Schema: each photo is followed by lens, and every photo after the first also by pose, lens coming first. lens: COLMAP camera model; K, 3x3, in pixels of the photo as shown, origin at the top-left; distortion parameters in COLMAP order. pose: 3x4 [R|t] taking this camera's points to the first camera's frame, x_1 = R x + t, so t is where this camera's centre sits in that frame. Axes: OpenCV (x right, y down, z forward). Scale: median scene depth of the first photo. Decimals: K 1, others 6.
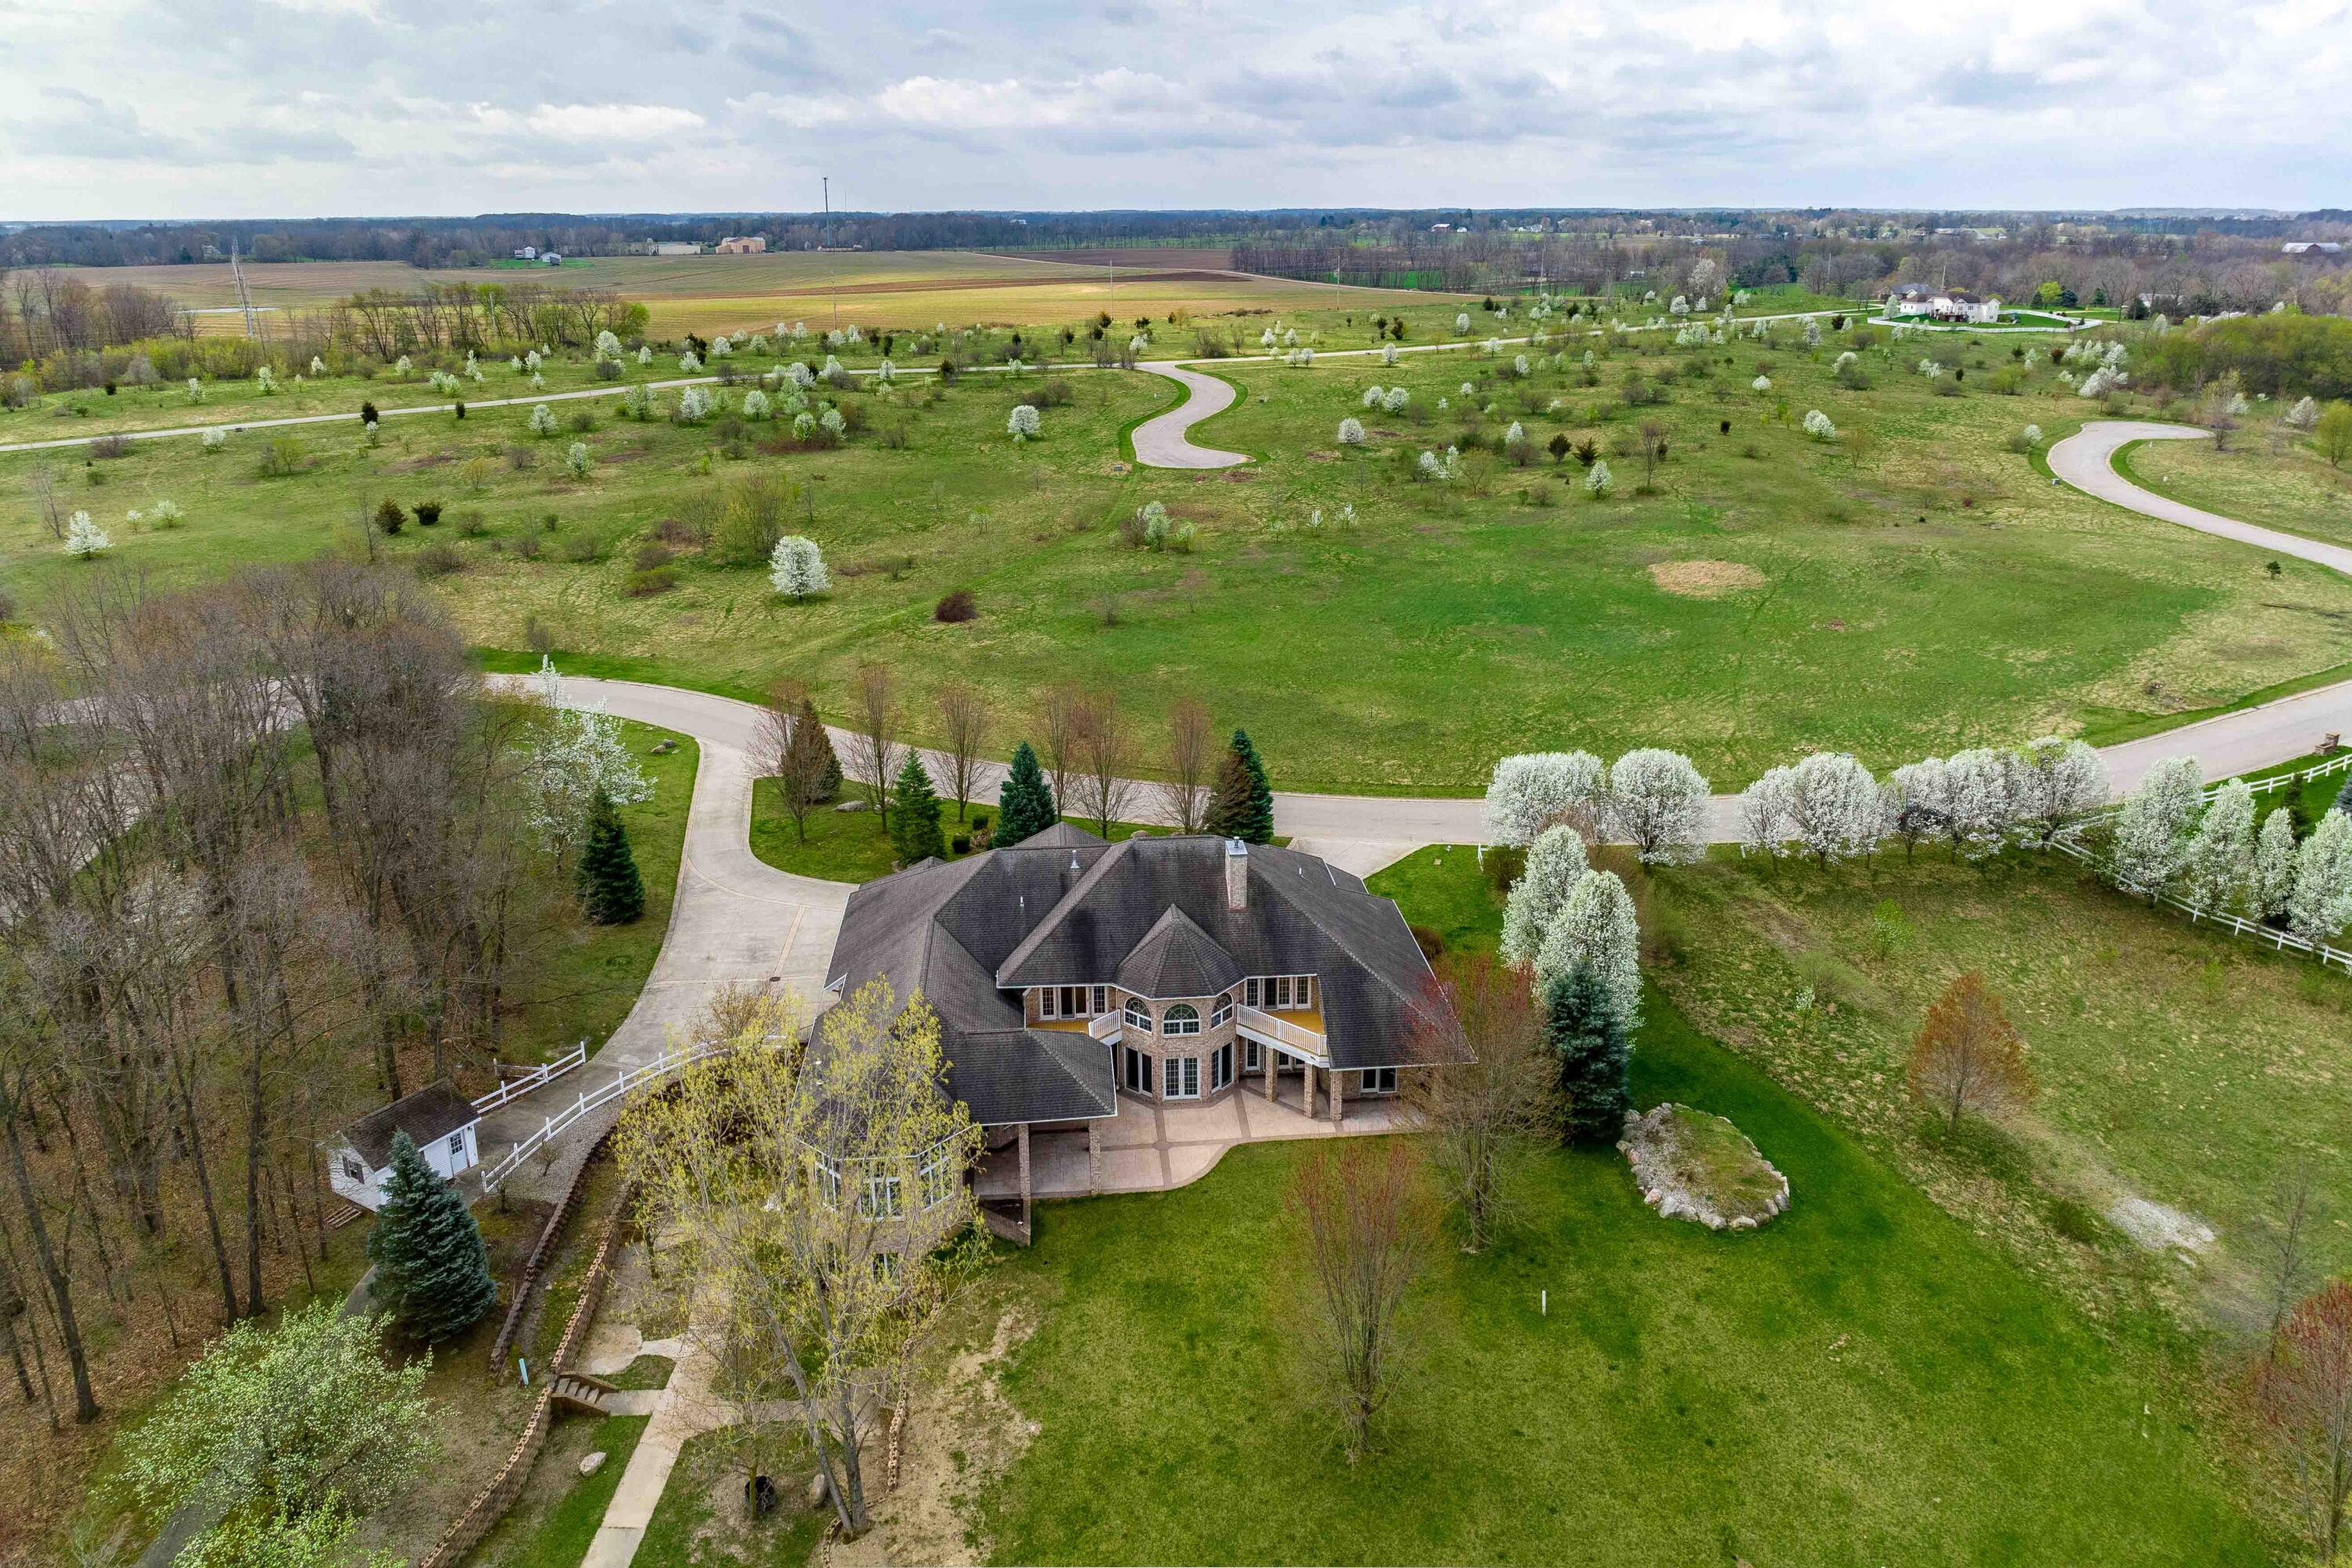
lens RADIAL K [[1646.5, 0, 1176.0], [0, 1646.5, 784.0], [0, 0, 1]] dist [-0.024731, 0.006124]
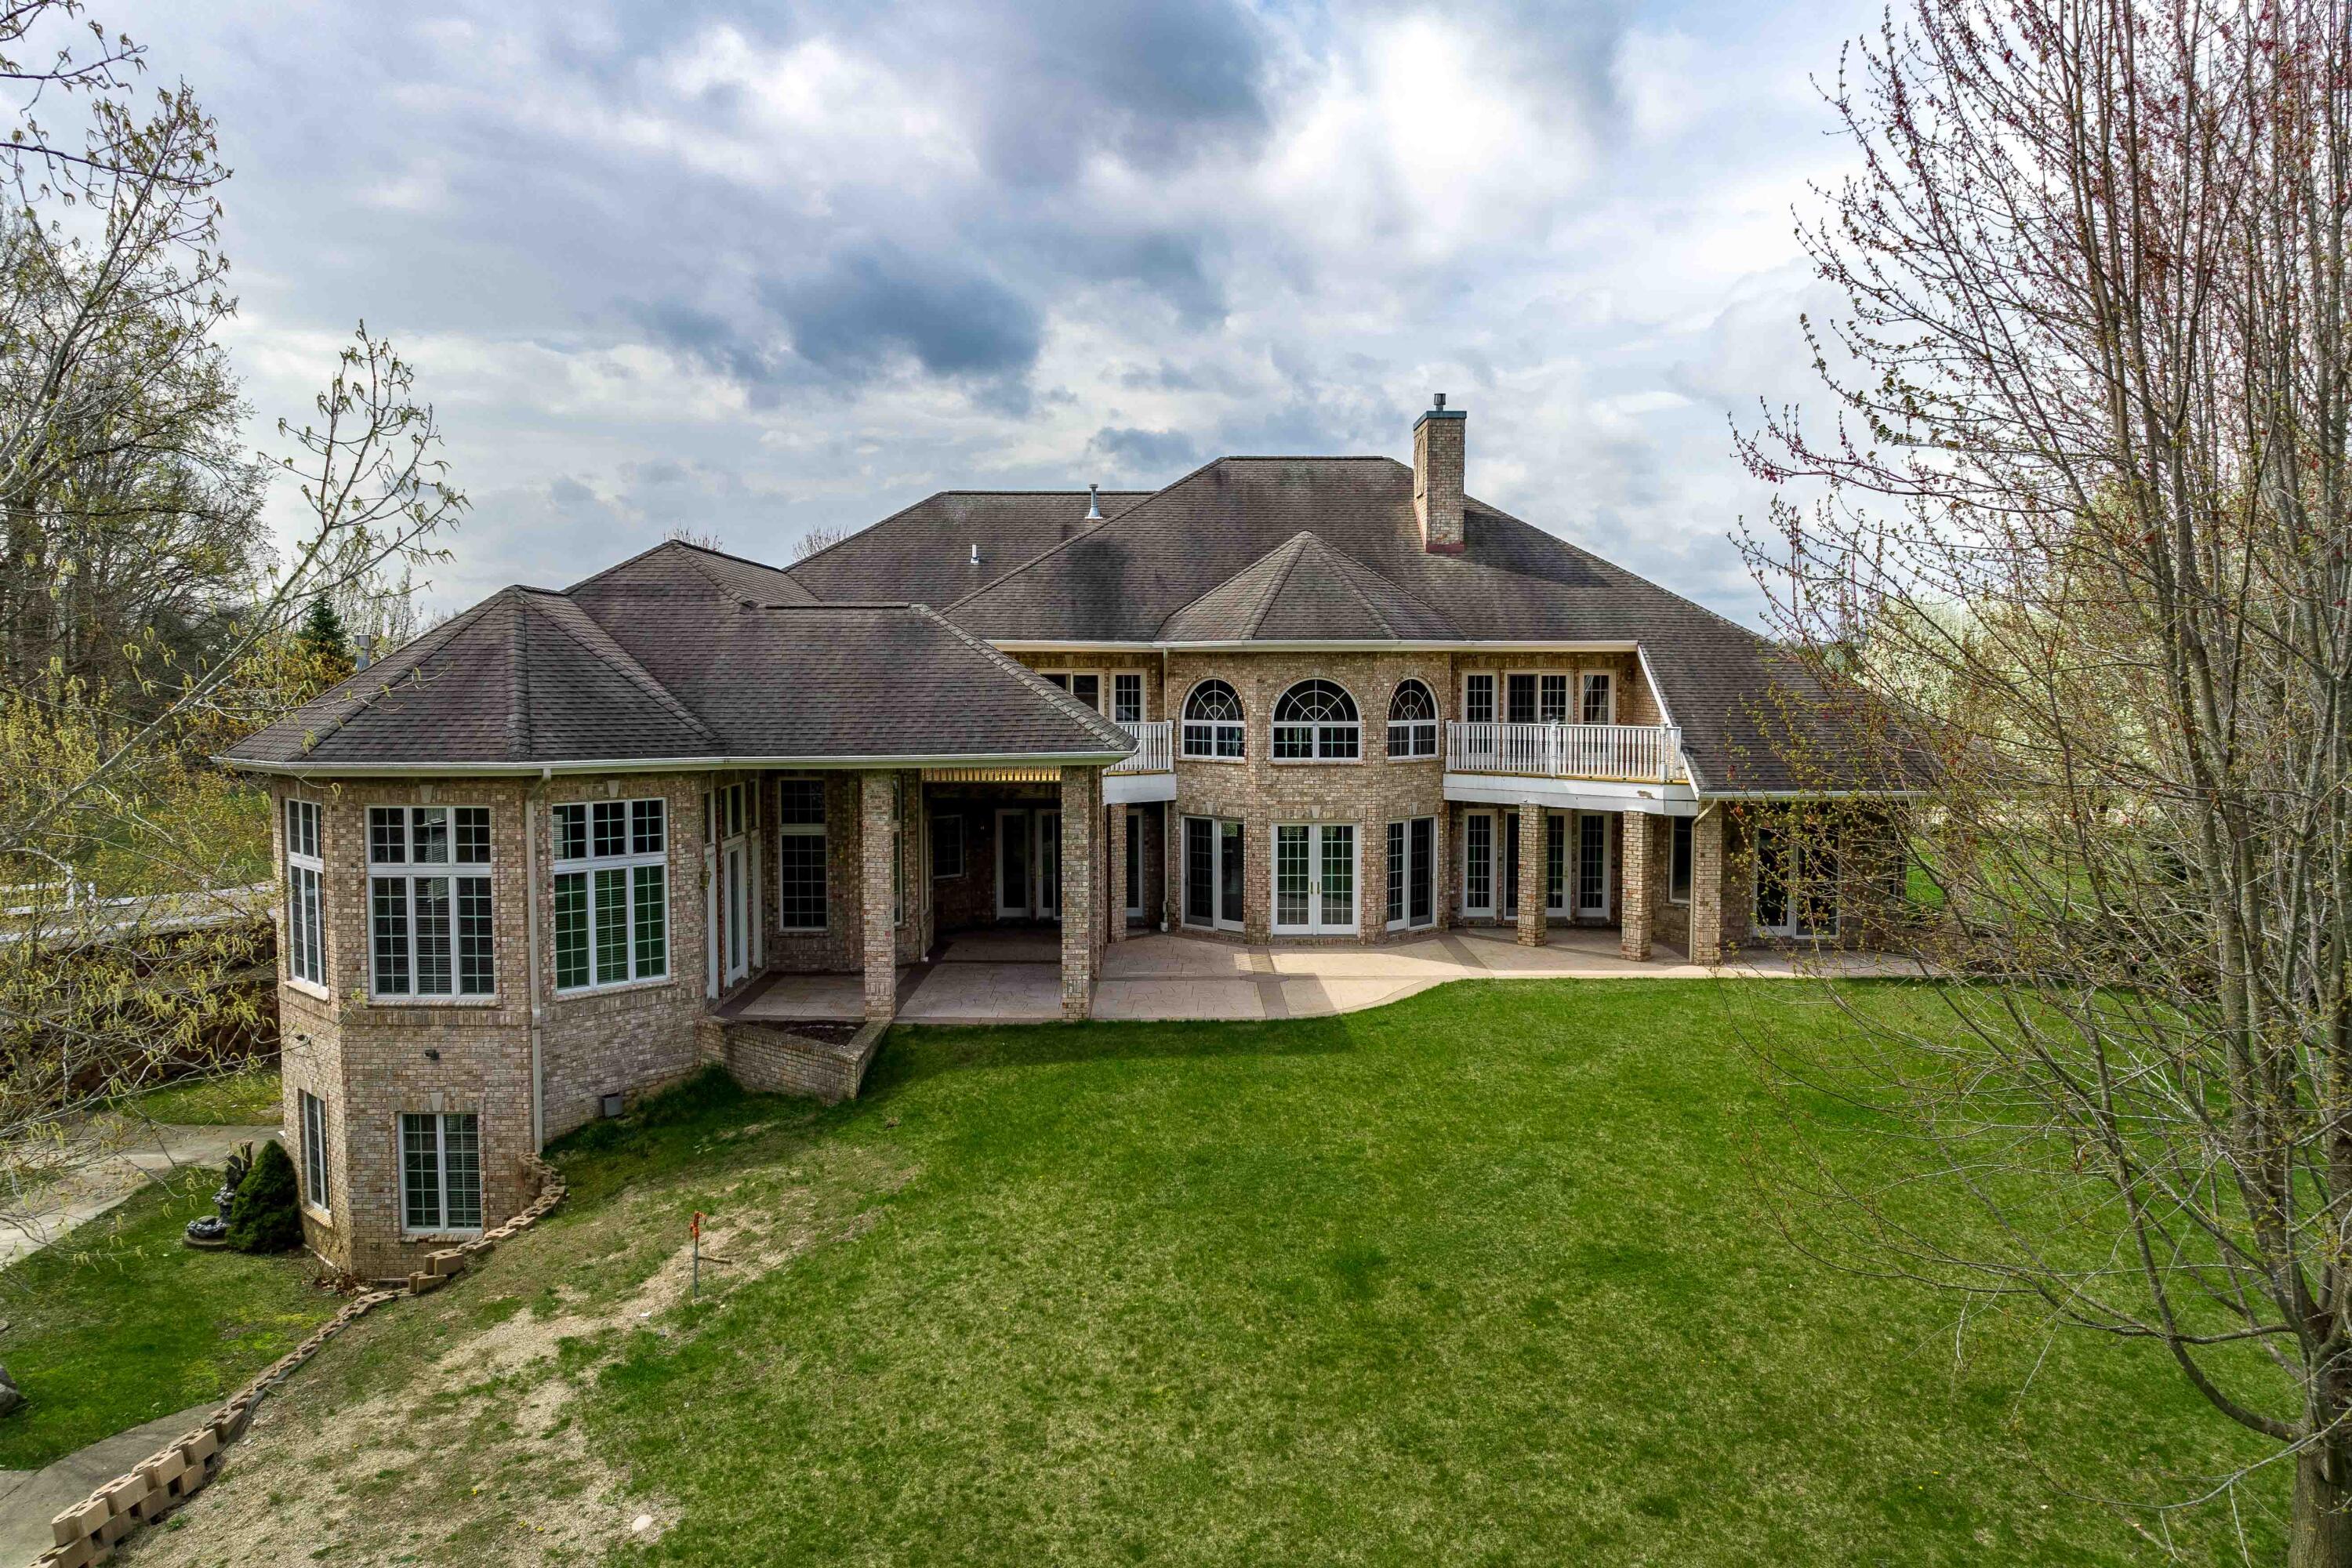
lens RADIAL K [[1645.8, 0, 1176.0], [0, 1645.8, 784.0], [0, 0, 1]] dist [-0.040222, -0.002881]
pose [[0.996891, 0.008470, -0.078336, 0.000600], [-0.030074, 0.959837, -0.278942, 0.270546], [0.072827, 0.280430, 0.957108, 0.583532]]
